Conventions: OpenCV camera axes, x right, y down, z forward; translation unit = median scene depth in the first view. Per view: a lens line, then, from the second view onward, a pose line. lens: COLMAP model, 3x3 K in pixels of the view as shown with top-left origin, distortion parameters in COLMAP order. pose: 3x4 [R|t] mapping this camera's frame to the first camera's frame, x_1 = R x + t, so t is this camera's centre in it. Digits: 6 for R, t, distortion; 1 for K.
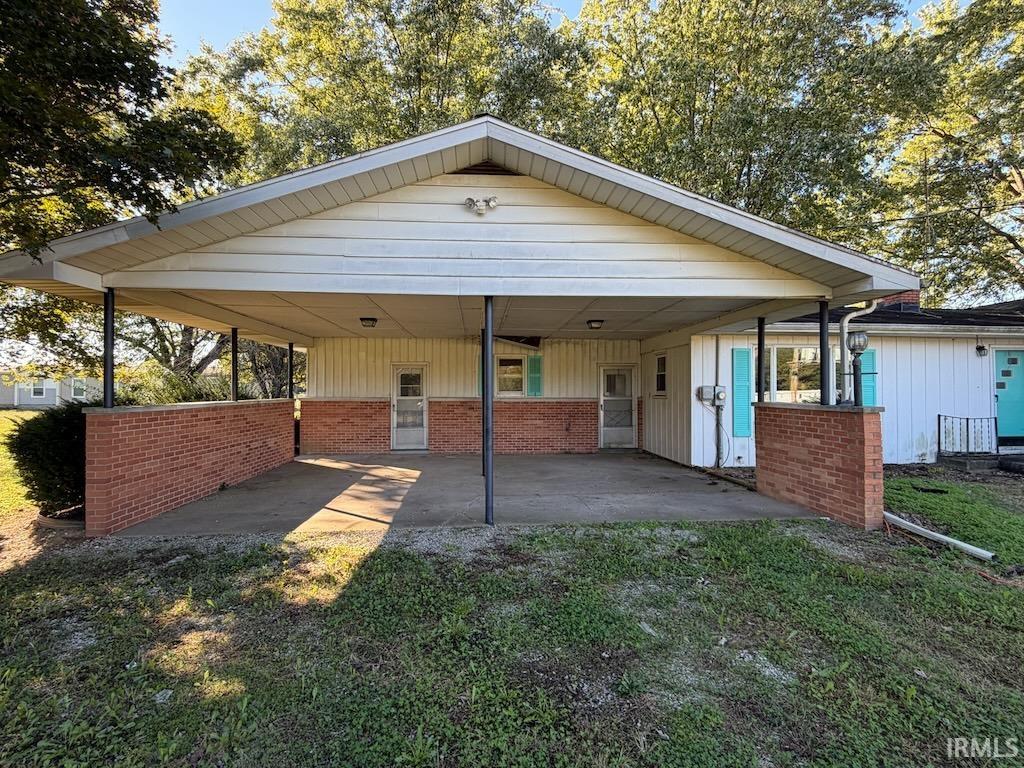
lens RADIAL K [[480.2, 0, 509.4], [0, 480.2, 384.6], [0, 0, 1]] dist [0.000280, -0.000166]
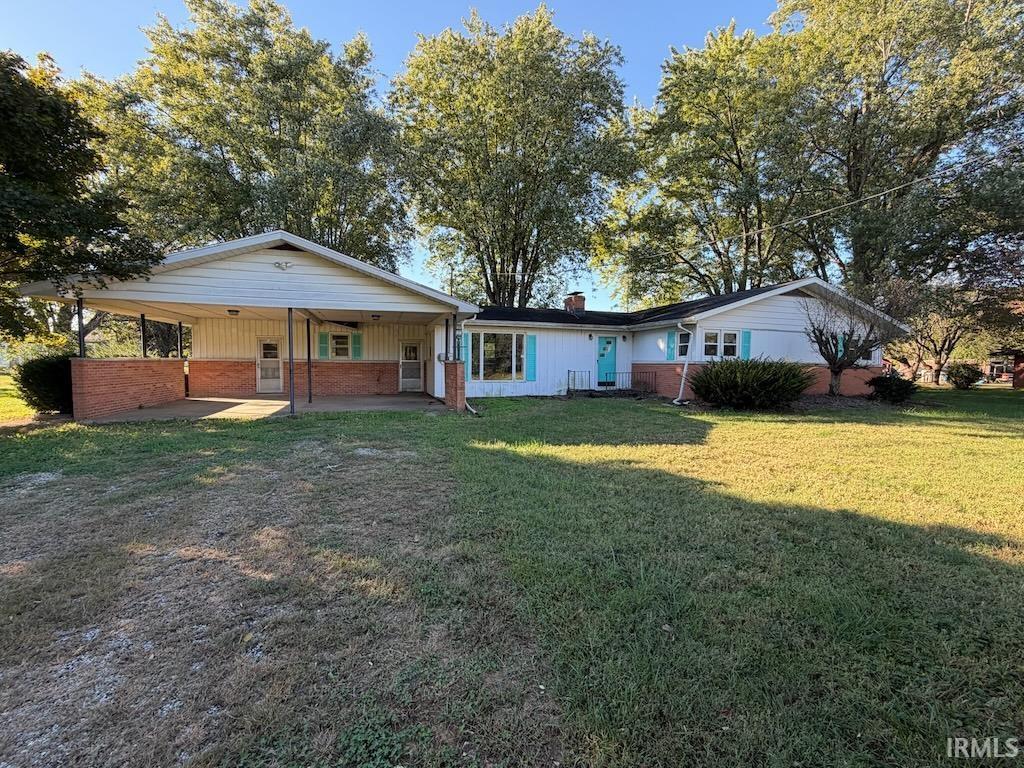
lens RADIAL K [[443.2, 0, 513.9], [0, 443.2, 386.7], [0, 0, 1]] dist [0.002323, 0.000383]
pose [[0.973745, -0.004149, 0.227602, 0.230446], [-0.011619, 0.997625, 0.067898, 0.009923], [-0.227343, -0.068760, 0.971384, -0.562662]]
